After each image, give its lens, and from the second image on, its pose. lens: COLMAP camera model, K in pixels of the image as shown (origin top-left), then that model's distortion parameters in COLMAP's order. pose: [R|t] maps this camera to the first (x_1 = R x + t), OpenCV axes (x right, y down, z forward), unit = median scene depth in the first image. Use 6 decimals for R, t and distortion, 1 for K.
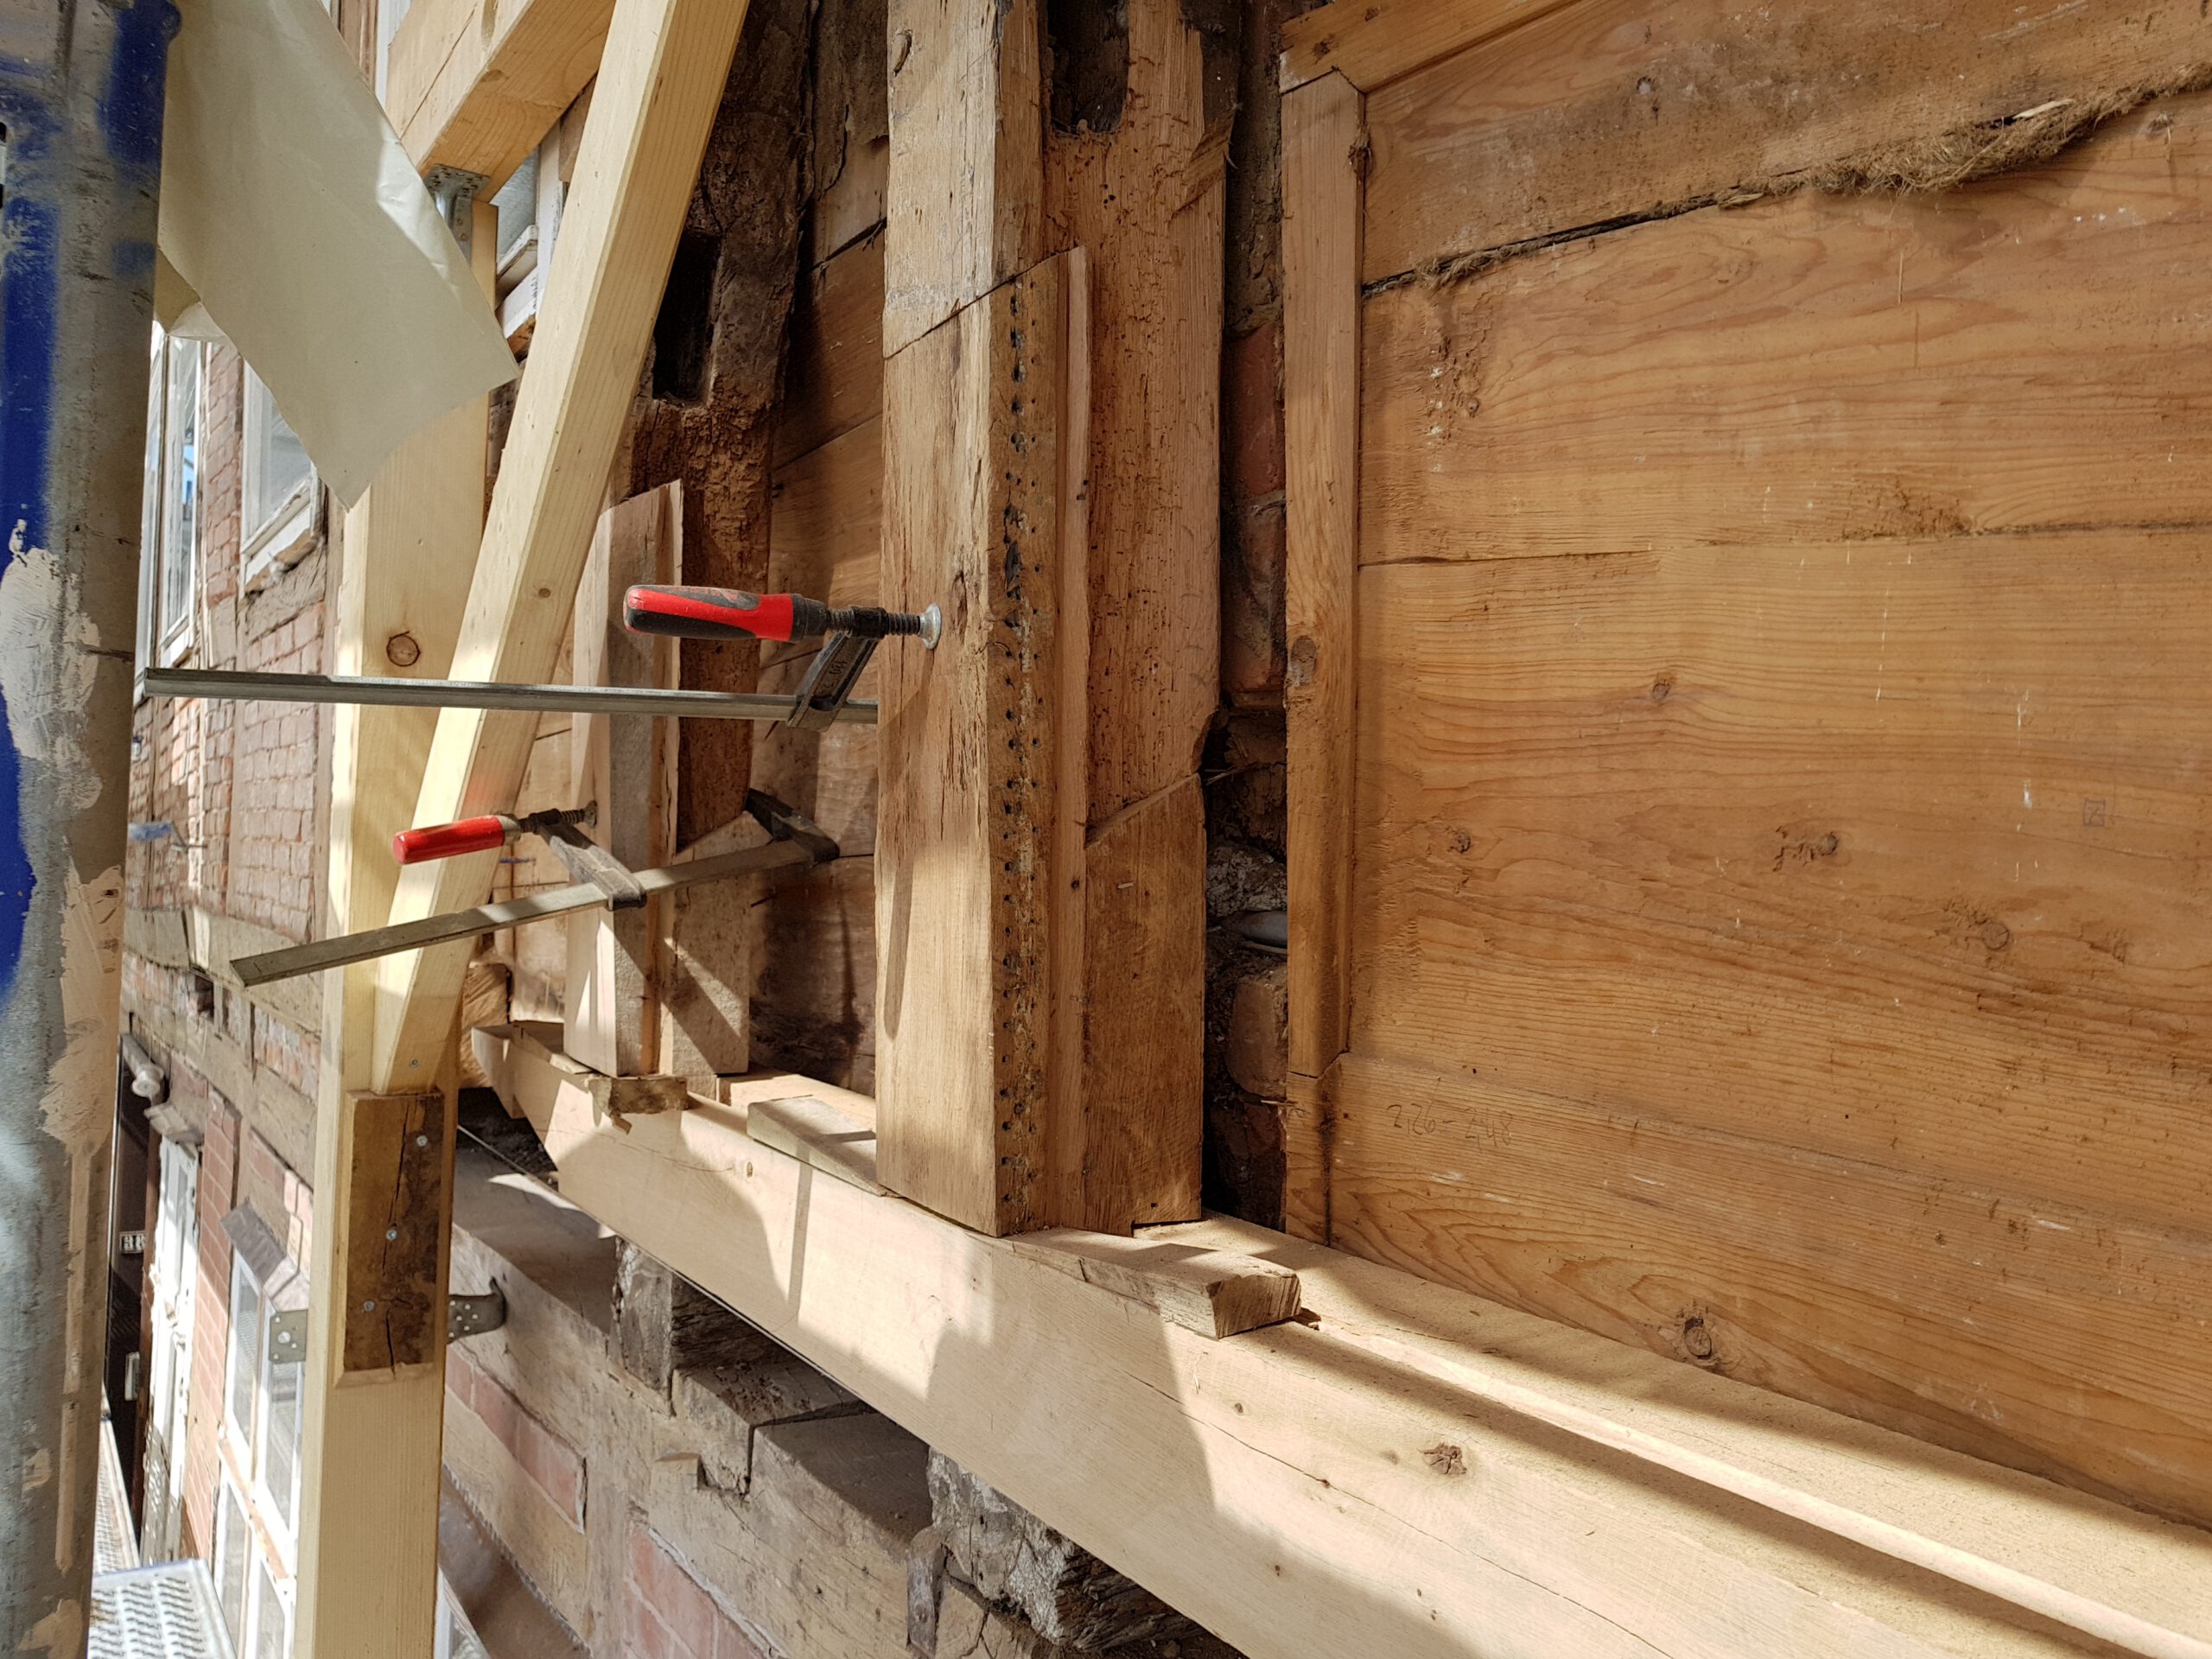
lens RADIAL K [[1712.0, 0, 1106.0], [0, 1712.0, 829.5], [0, 0, 1]] dist [-0.012578, -0.007482]
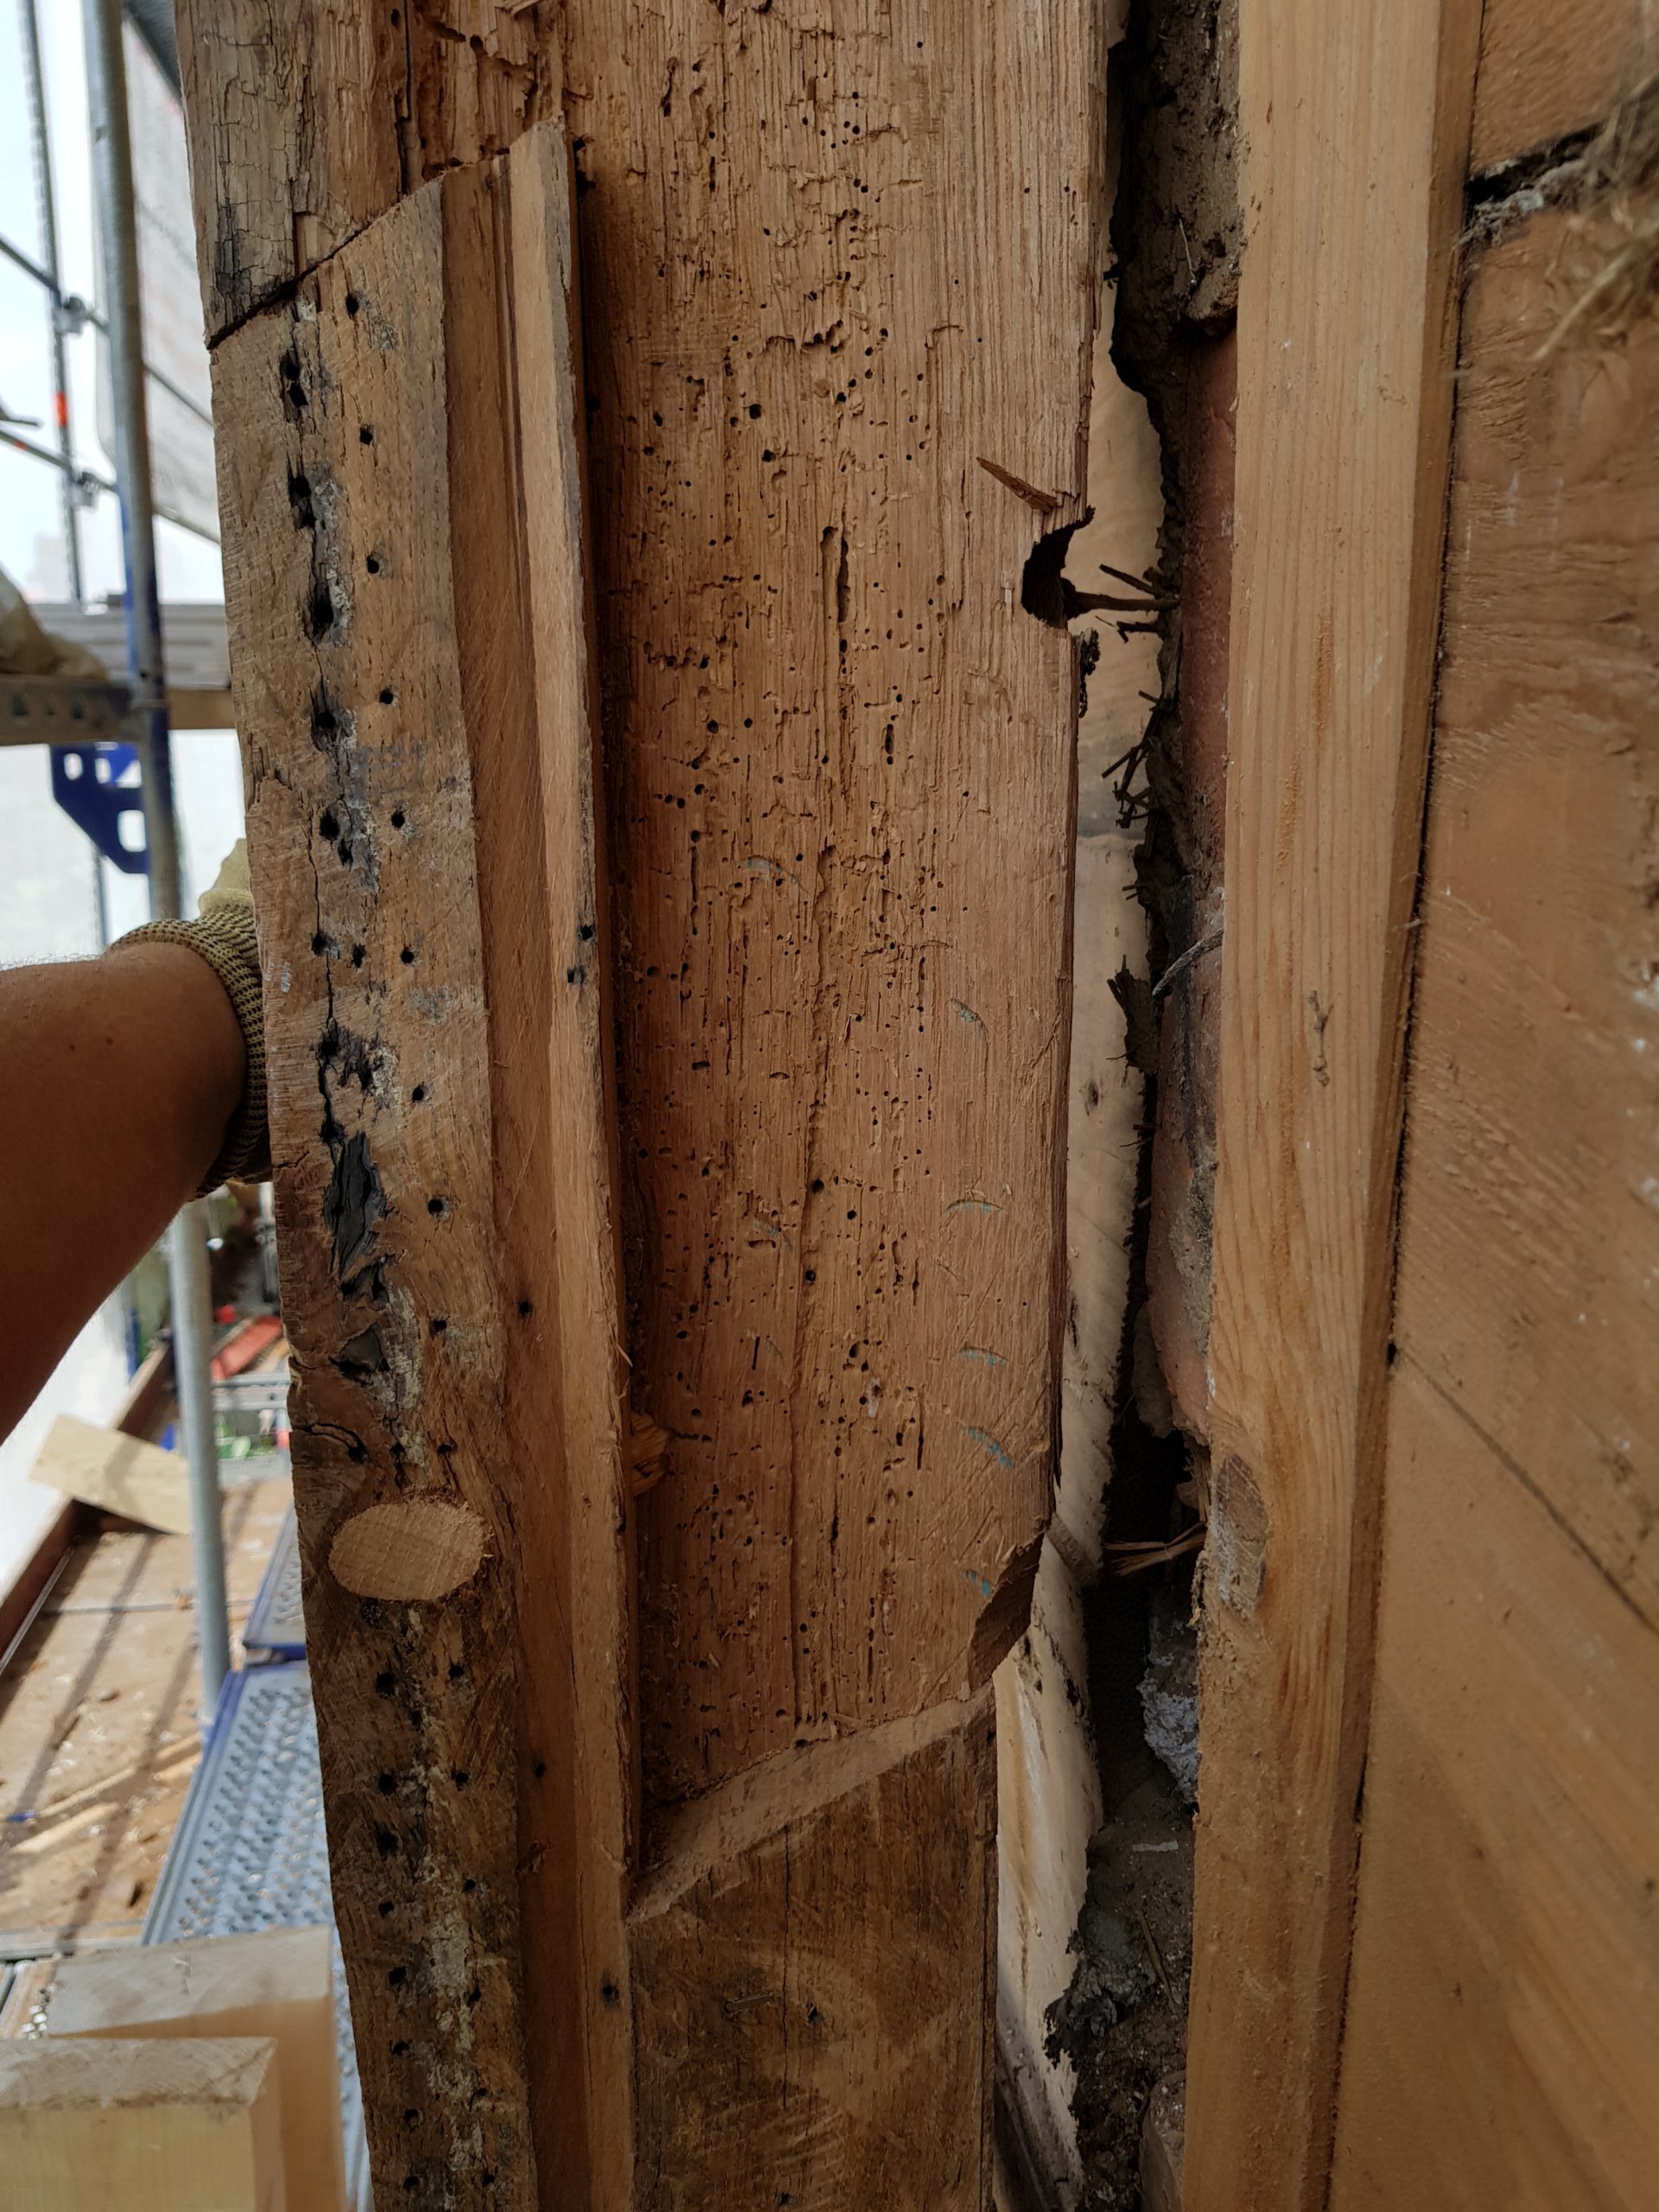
lens RADIAL K [[1835.9, 0, 830.9], [0, 1835.9, 1183.0], [0, 0, 1]] dist [0.005507, -0.052123]
pose [[0.920192, 0.081697, -0.382847, 0.171720], [0.015462, 0.969633, 0.244077, -0.245680], [0.391161, -0.230518, 0.890985, 0.710623]]
